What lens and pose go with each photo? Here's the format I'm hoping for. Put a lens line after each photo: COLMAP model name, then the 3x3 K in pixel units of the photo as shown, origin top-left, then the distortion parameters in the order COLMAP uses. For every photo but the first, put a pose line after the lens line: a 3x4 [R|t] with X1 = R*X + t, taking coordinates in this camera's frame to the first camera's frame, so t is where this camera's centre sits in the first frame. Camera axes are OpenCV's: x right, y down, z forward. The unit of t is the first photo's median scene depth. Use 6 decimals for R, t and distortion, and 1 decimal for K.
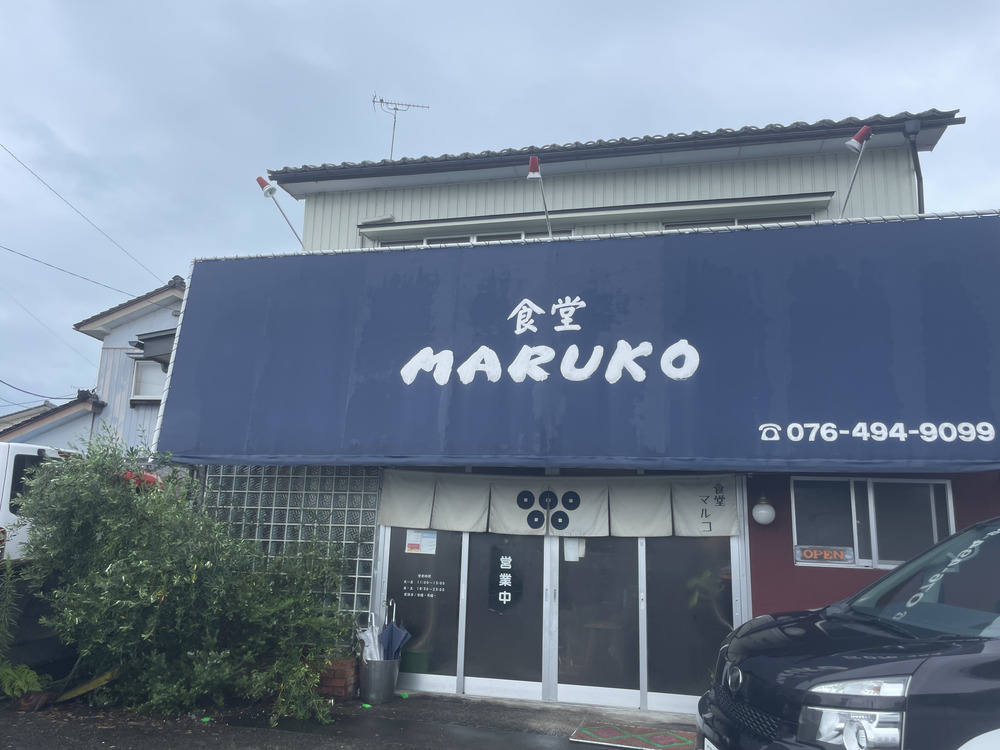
lens RADIAL K [[764.7, 0, 499.5], [0, 764.7, 369.8], [0, 0, 1]] dist [0.091166, -0.128940]
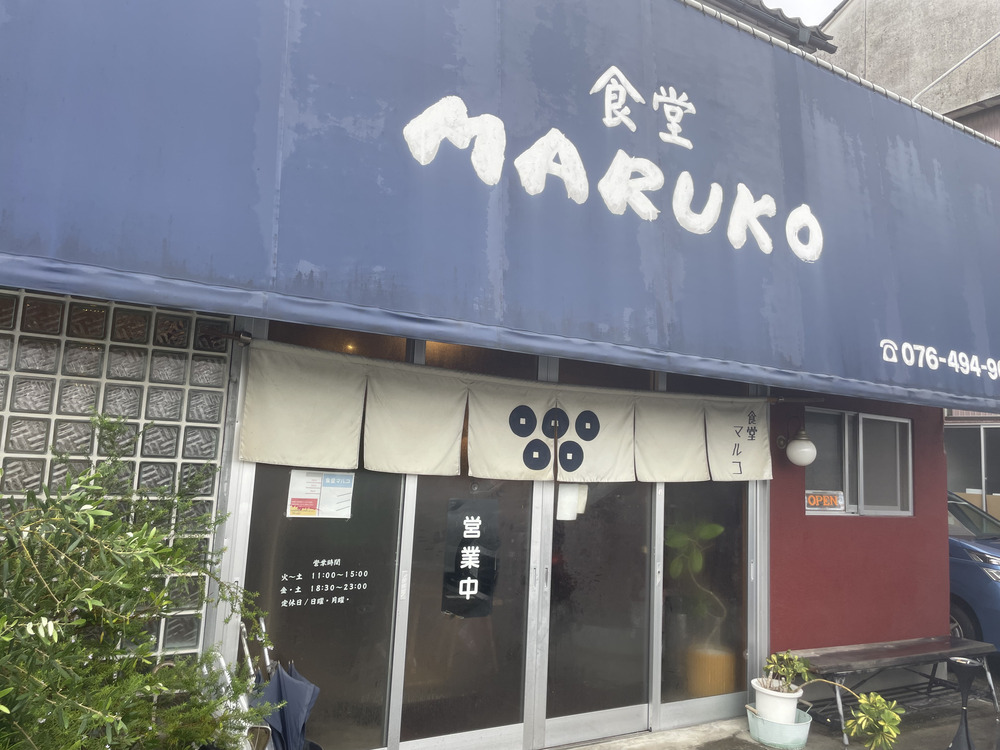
lens RADIAL K [[764.7, 0, 499.5], [0, 764.7, 369.8], [0, 0, 1]] dist [0.091166, -0.128940]
pose [[0.709401, 0.084771, 0.699688, -0.401473], [-0.166650, 0.984765, 0.049653, 0.110342], [-0.684819, -0.151827, 0.712721, 0.631147]]
